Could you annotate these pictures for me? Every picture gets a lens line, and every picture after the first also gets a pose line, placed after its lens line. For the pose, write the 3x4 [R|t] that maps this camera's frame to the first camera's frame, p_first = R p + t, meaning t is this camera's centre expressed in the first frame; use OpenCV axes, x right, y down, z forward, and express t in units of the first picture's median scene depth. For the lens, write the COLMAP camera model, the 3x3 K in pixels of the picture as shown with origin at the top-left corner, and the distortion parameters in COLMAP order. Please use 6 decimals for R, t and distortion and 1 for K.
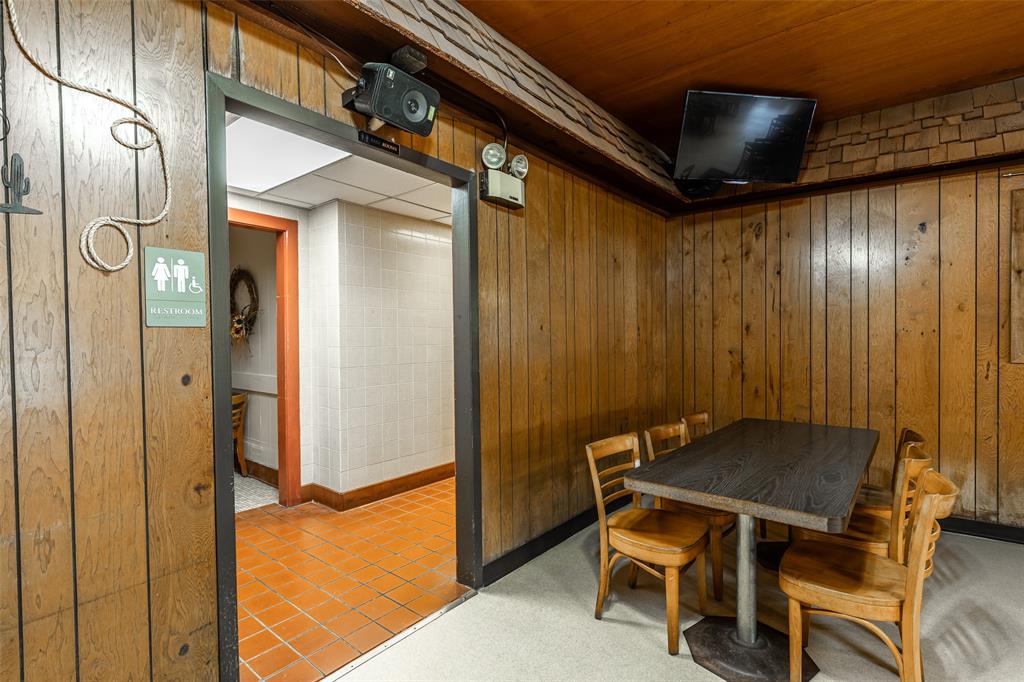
lens RADIAL K [[474.6, 0, 508.1], [0, 474.6, 341.9], [0, 0, 1]] dist [-0.002041, 0.000203]
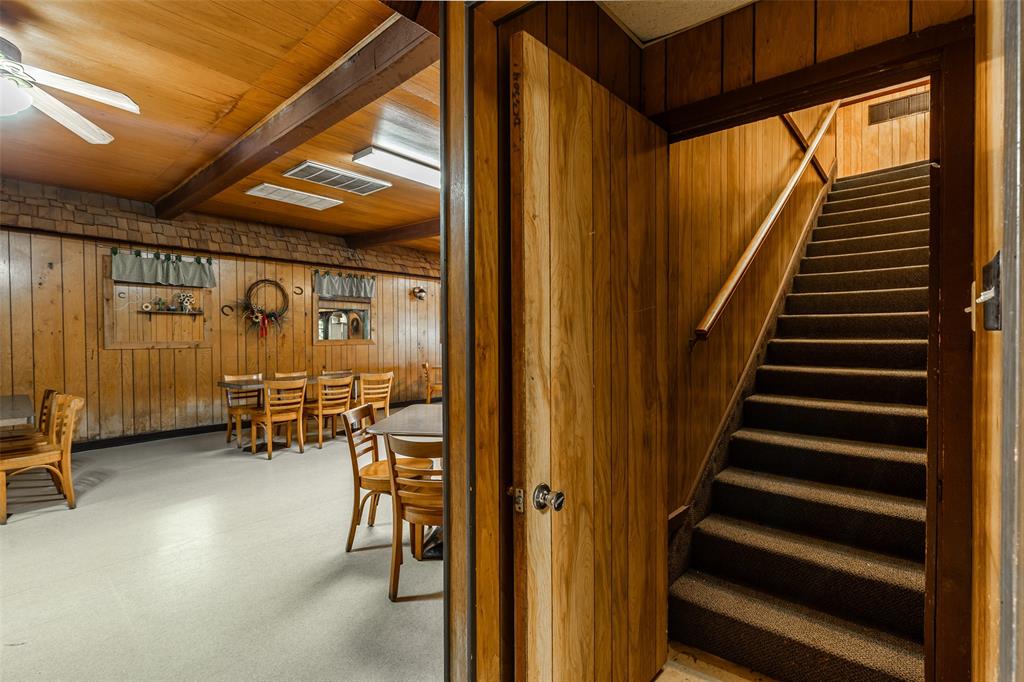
lens RADIAL K [[474.6, 0, 539.7], [0, 474.6, 343.0], [0, 0, 1]] dist [-0.002041, 0.000203]
pose [[0.013650, -0.012826, 0.999825, -0.683047], [0.012640, 0.999840, 0.012654, 0.016219], [-0.999827, 0.012465, 0.013810, -0.647094]]
